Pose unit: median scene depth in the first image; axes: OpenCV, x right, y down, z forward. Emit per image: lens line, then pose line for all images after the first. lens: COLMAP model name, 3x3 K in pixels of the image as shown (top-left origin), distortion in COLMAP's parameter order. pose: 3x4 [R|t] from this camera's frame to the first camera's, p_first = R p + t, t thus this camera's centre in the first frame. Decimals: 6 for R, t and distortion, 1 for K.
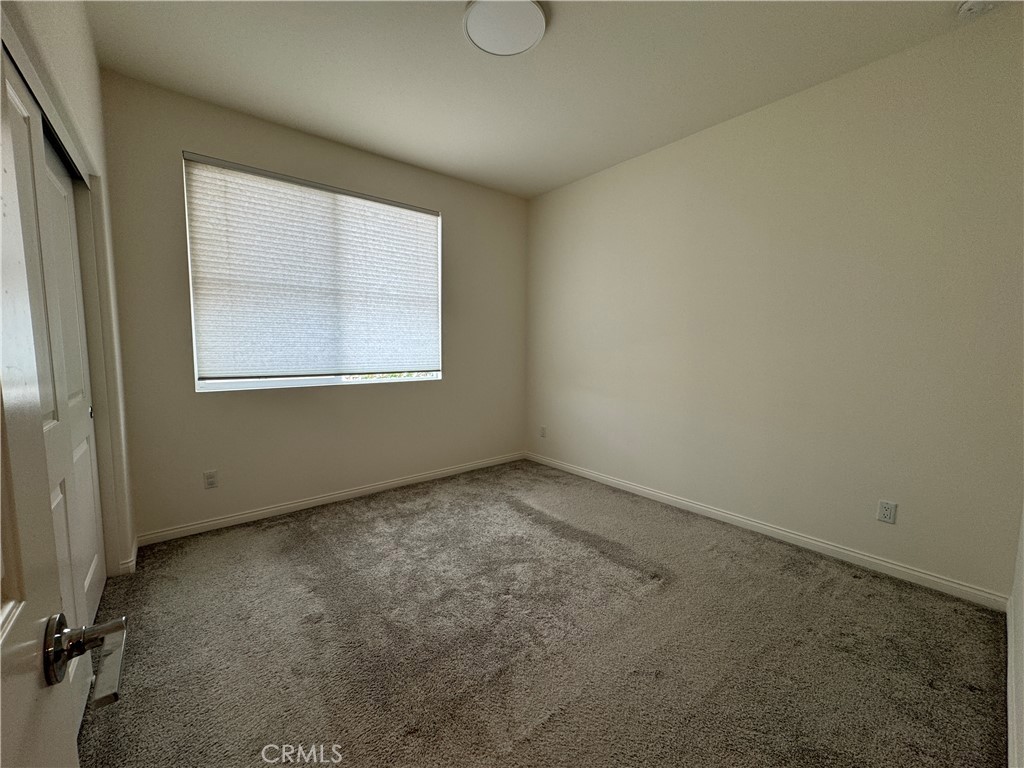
lens RADIAL K [[408.3, 0, 510.7], [0, 408.3, 381.6], [0, 0, 1]] dist [0.004382, 0.000156]
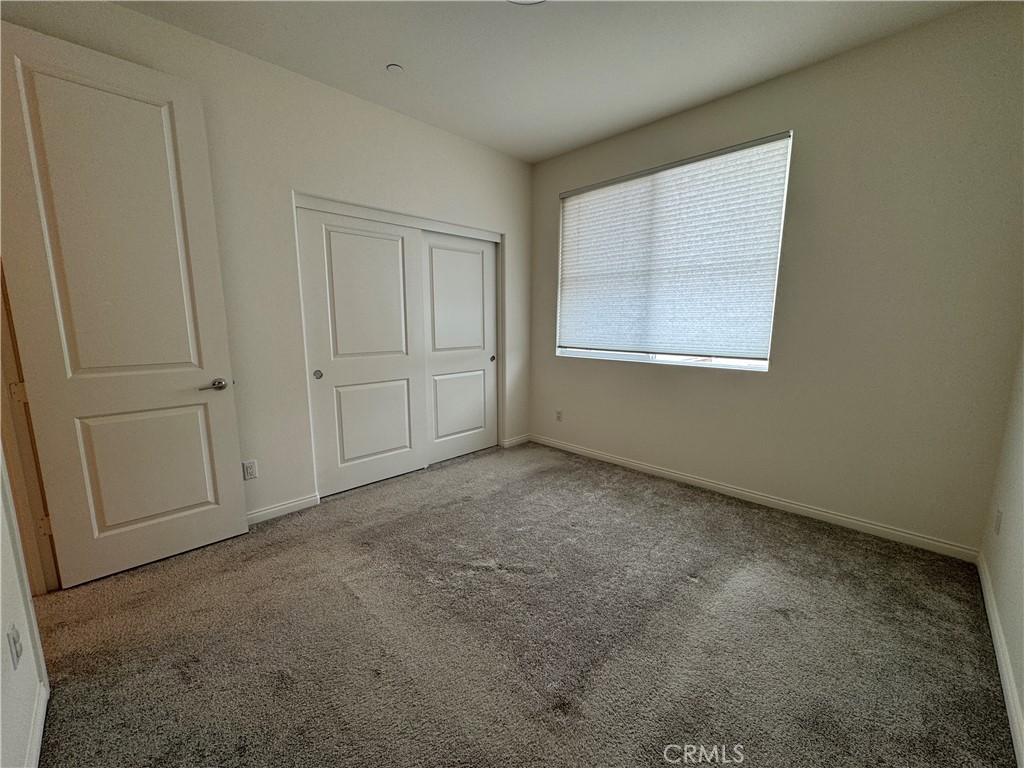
lens RADIAL K [[408.3, 0, 507.0], [0, 408.3, 380.5], [0, 0, 1]] dist [0.004382, 0.000156]
pose [[0.097294, 0.140482, -0.985291, 0.596026], [-0.084917, 0.987550, 0.132418, -0.055679], [0.991626, 0.070784, 0.108012, 0.551284]]
